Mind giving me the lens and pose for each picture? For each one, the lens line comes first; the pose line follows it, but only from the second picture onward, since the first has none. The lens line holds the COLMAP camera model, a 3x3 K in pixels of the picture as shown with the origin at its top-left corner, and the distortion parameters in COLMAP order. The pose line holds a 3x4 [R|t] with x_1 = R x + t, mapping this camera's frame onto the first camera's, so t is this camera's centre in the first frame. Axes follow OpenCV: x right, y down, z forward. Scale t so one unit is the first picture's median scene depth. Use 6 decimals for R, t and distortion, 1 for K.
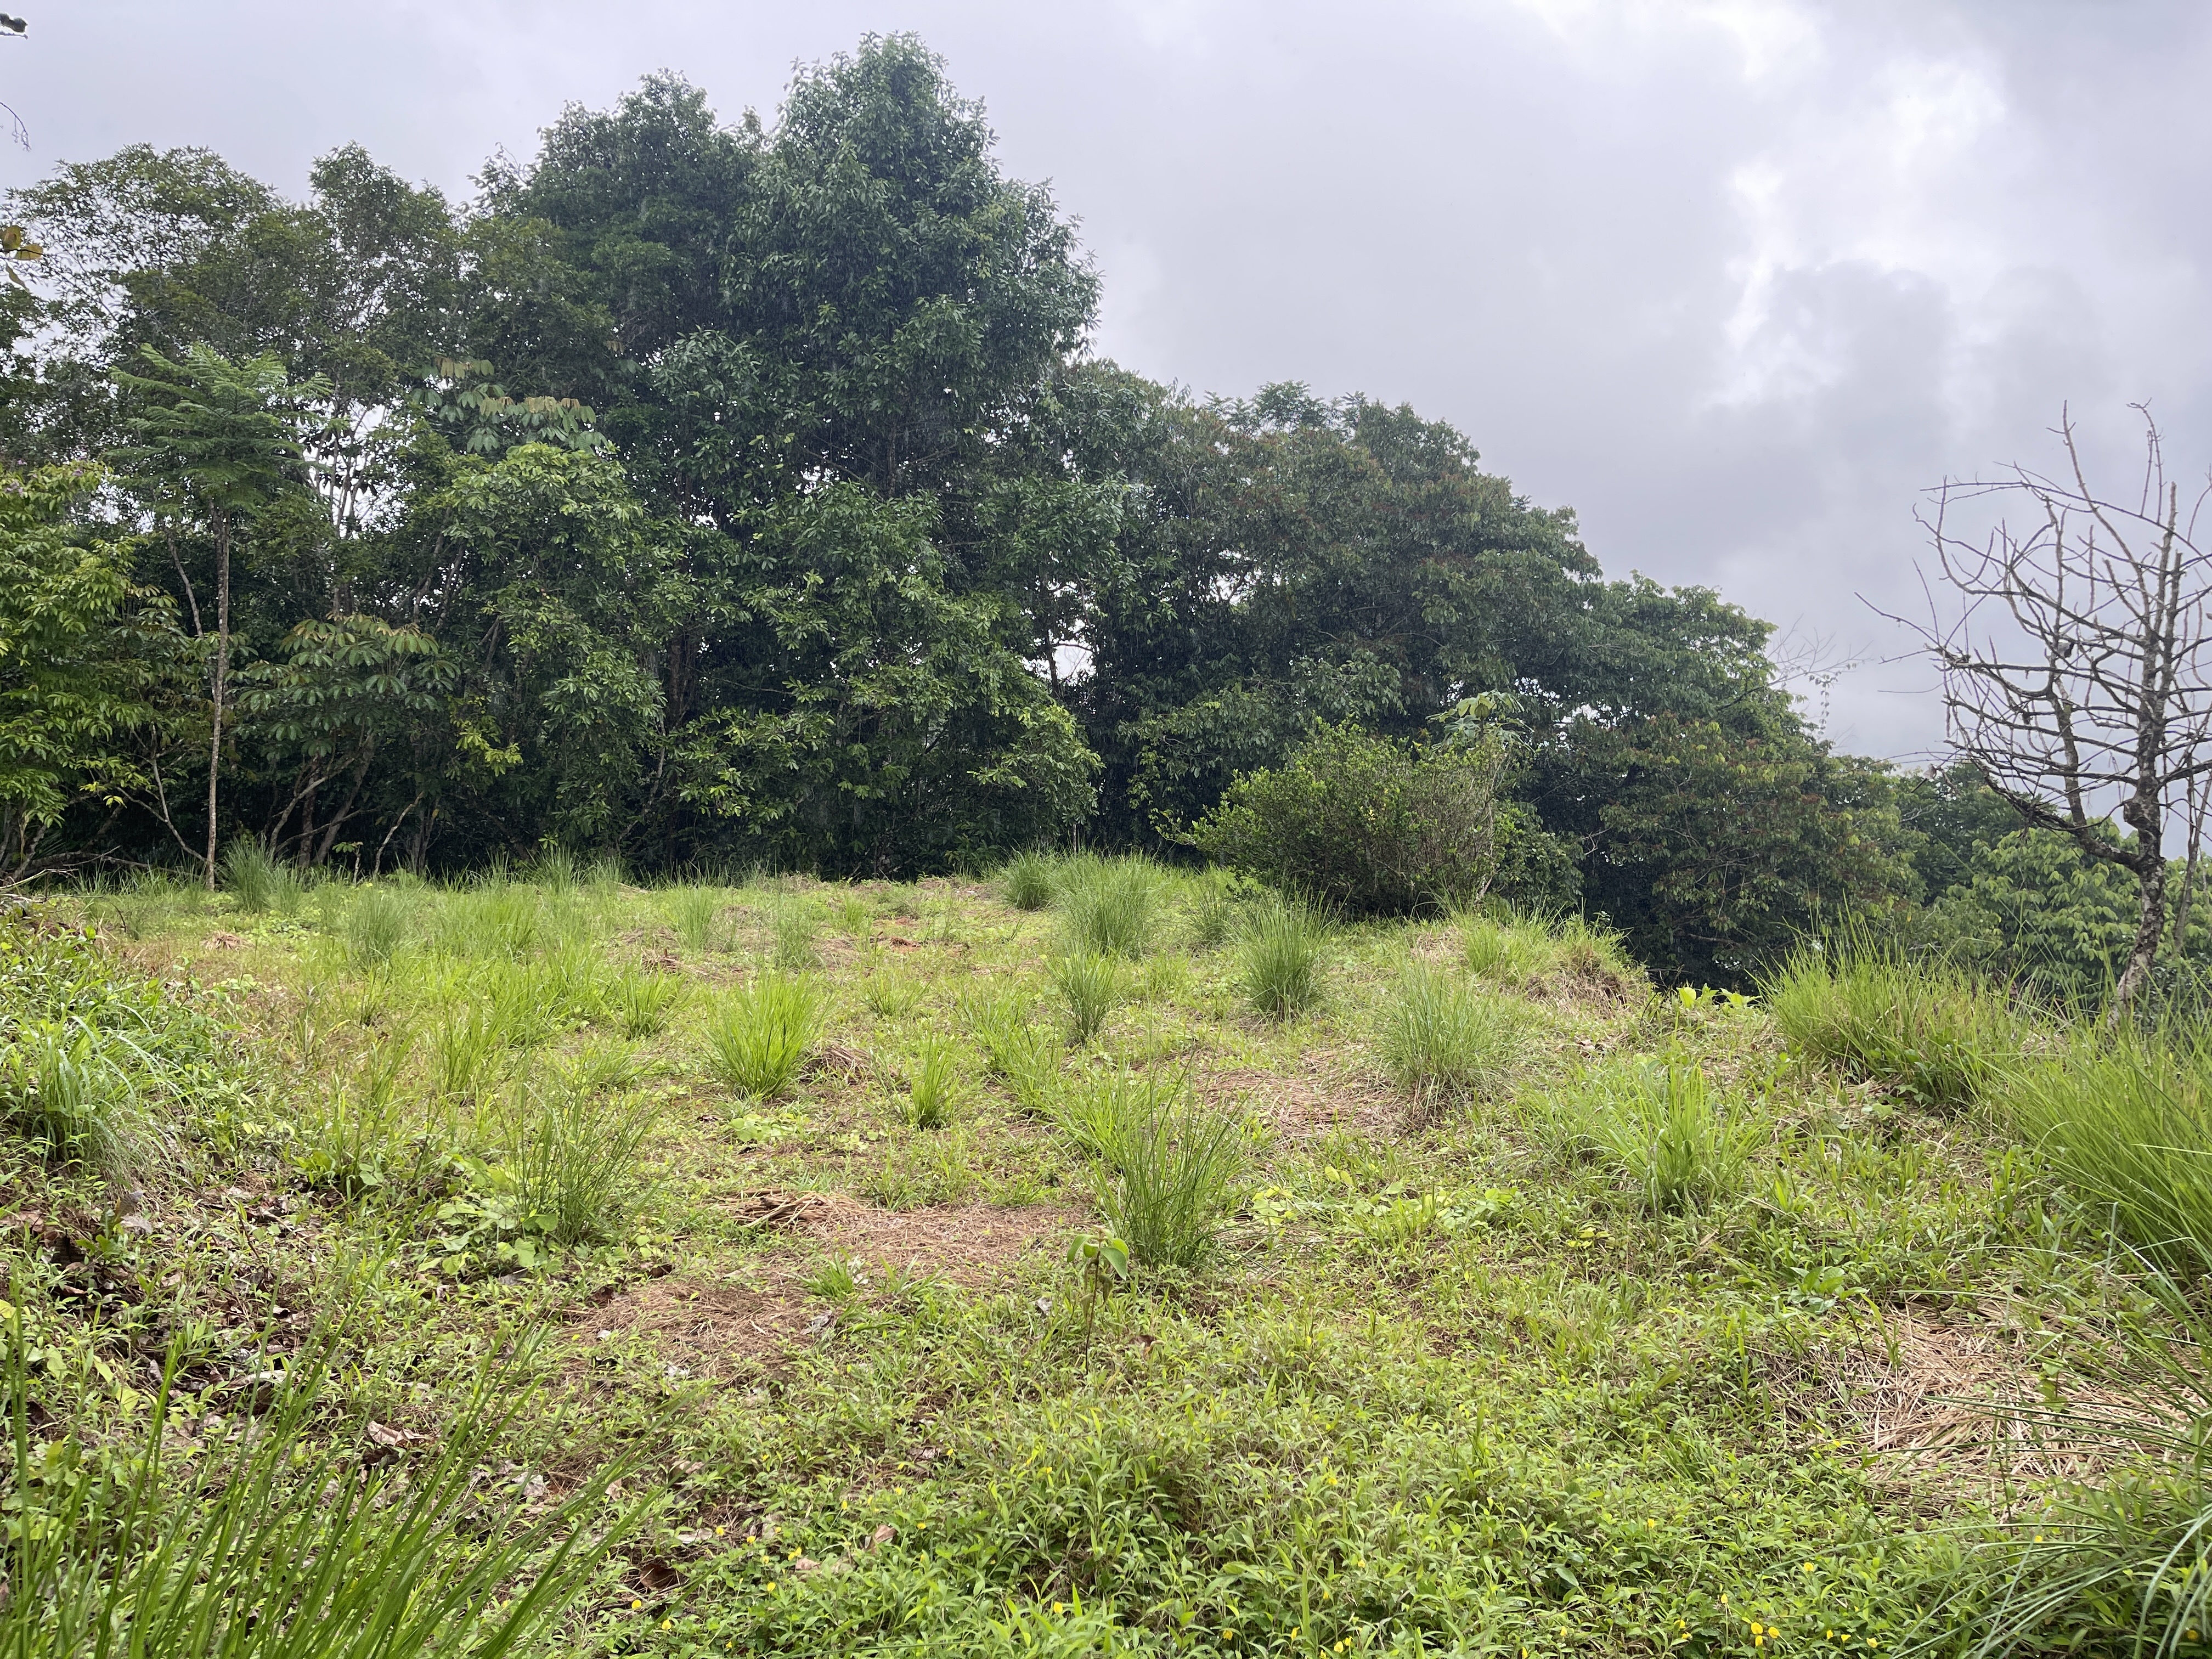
lens RADIAL K [[1671.0, 0, 1094.9], [0, 1671.0, 825.6], [0, 0, 1]] dist [0.041824, -0.037102]
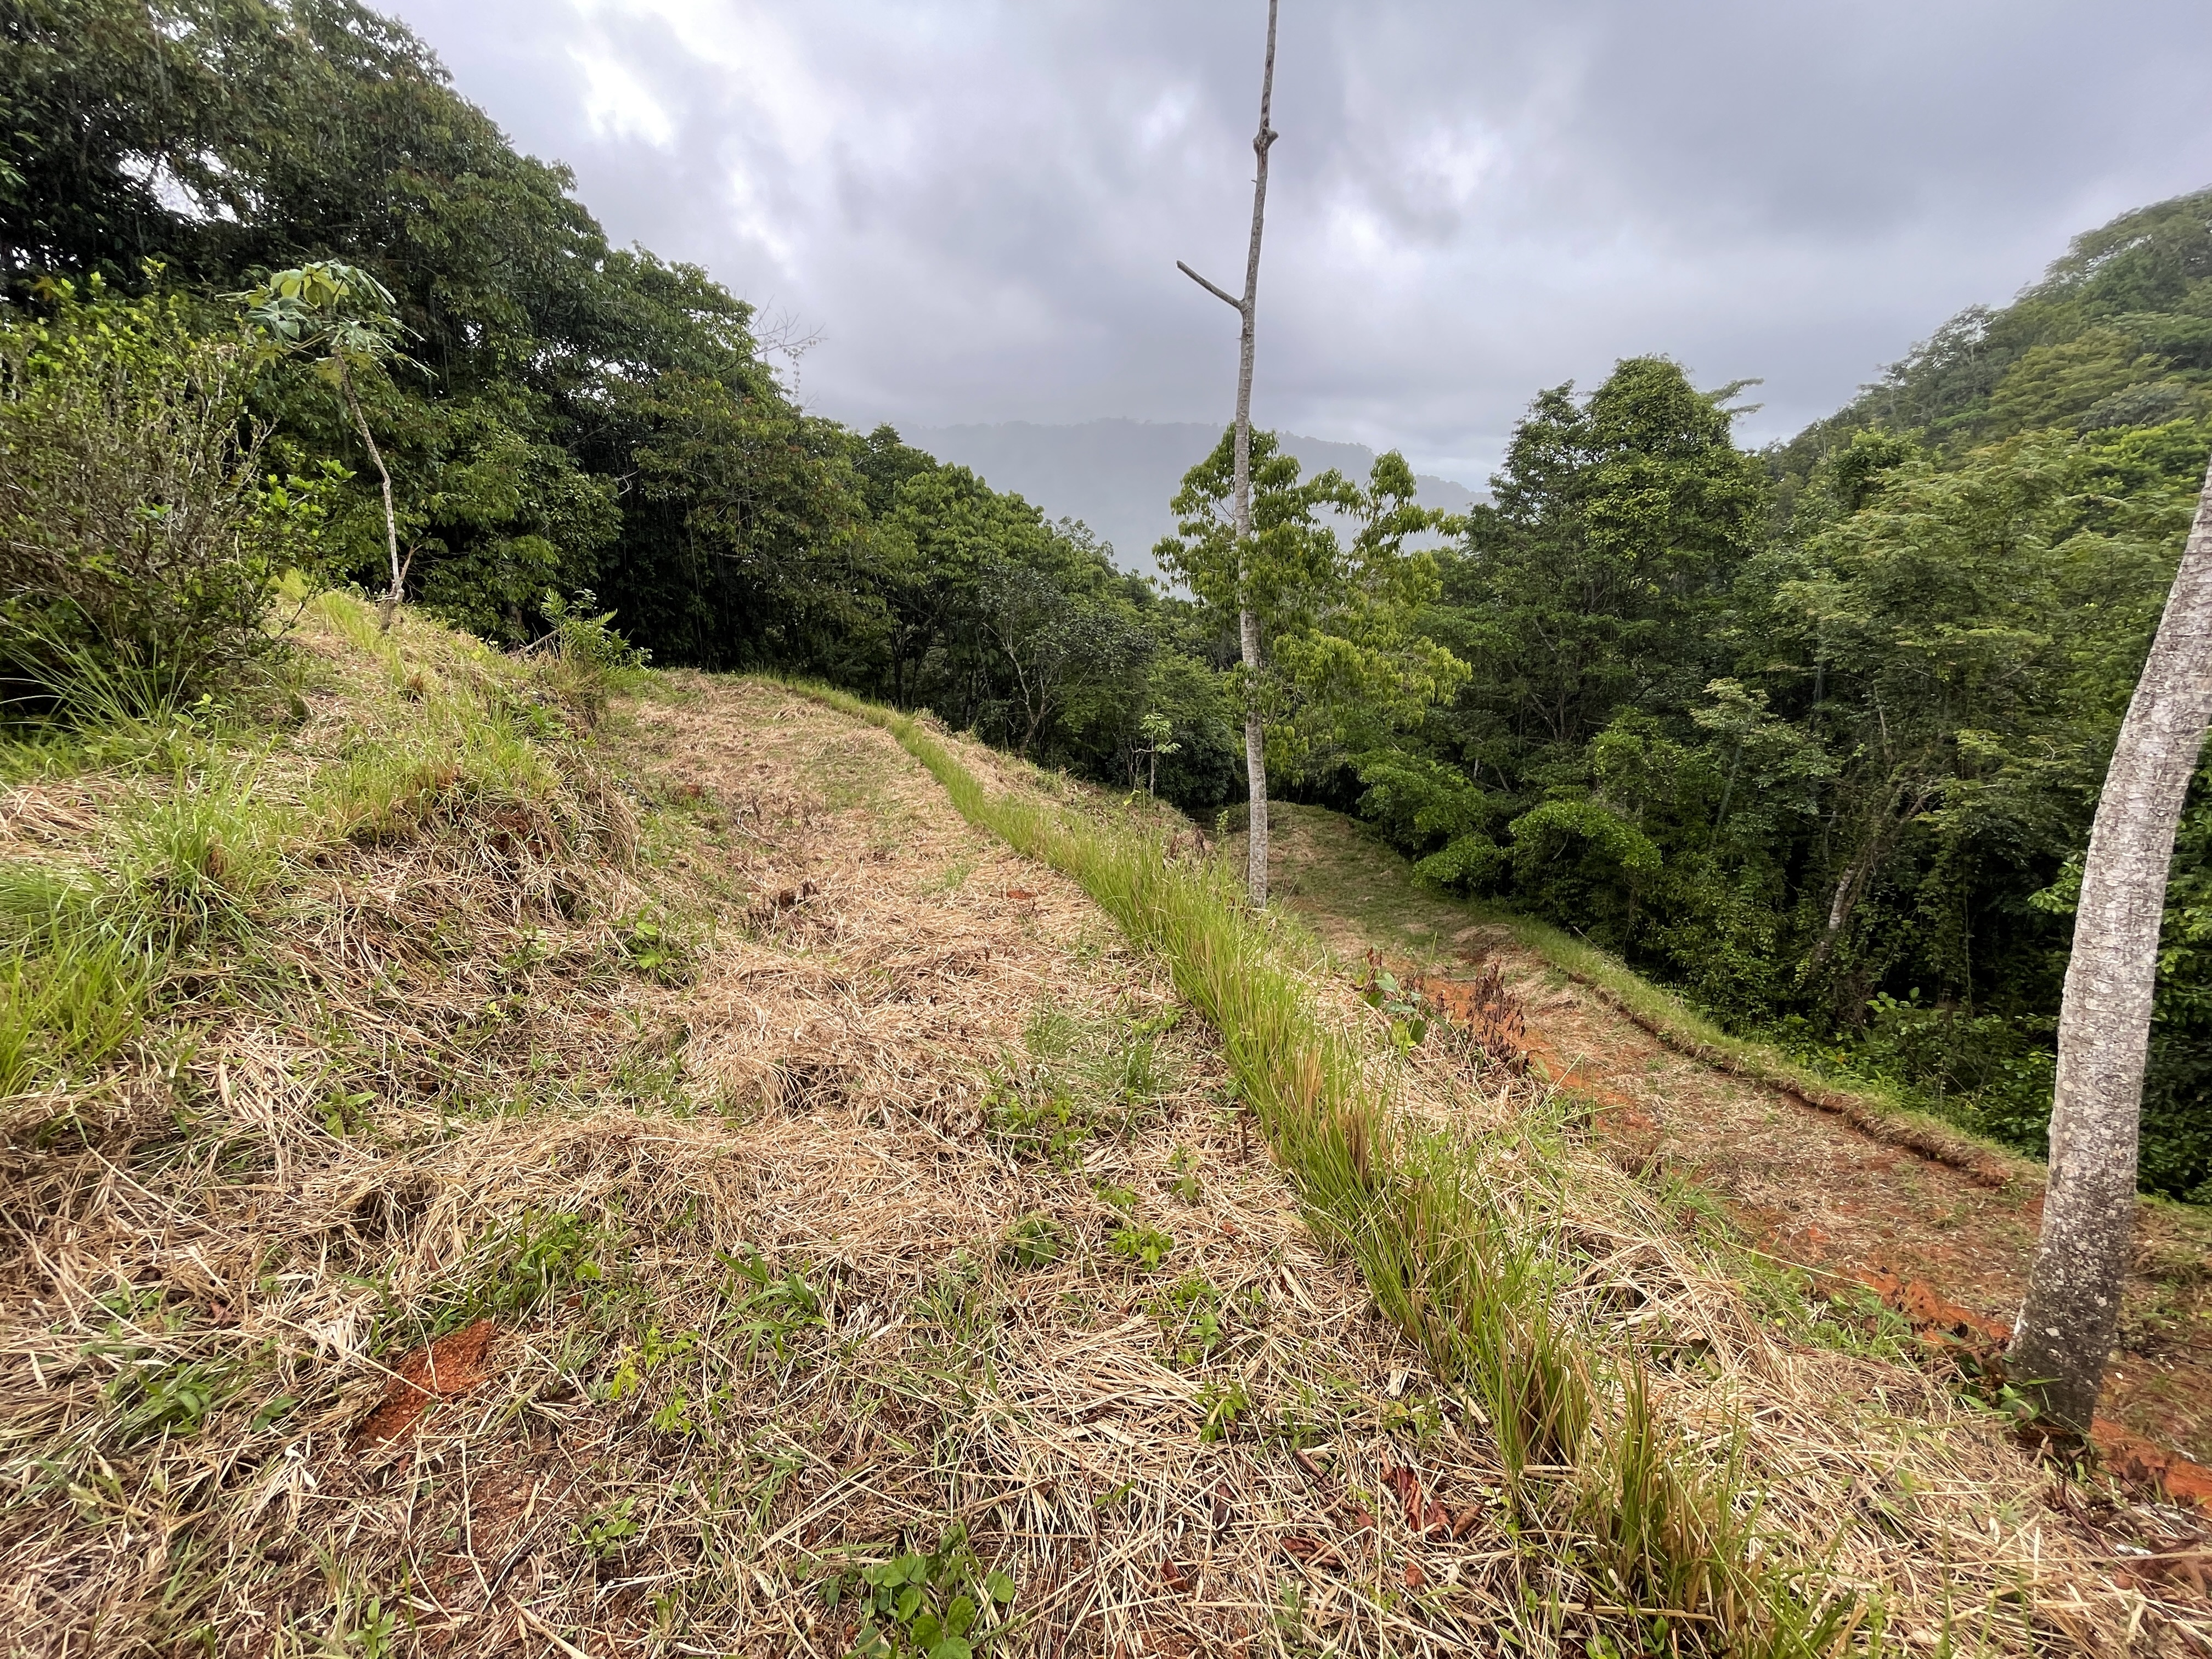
lens RADIAL K [[890.8, 0, 1081.8], [0, 890.8, 847.7], [0, 0, 1]] dist [-0.003044, -0.000030]
pose [[0.767267, -0.235605, 0.596483, 0.085124], [-0.018790, 0.921417, 0.388121, -0.001868], [-0.641053, -0.309001, 0.702546, 0.211553]]
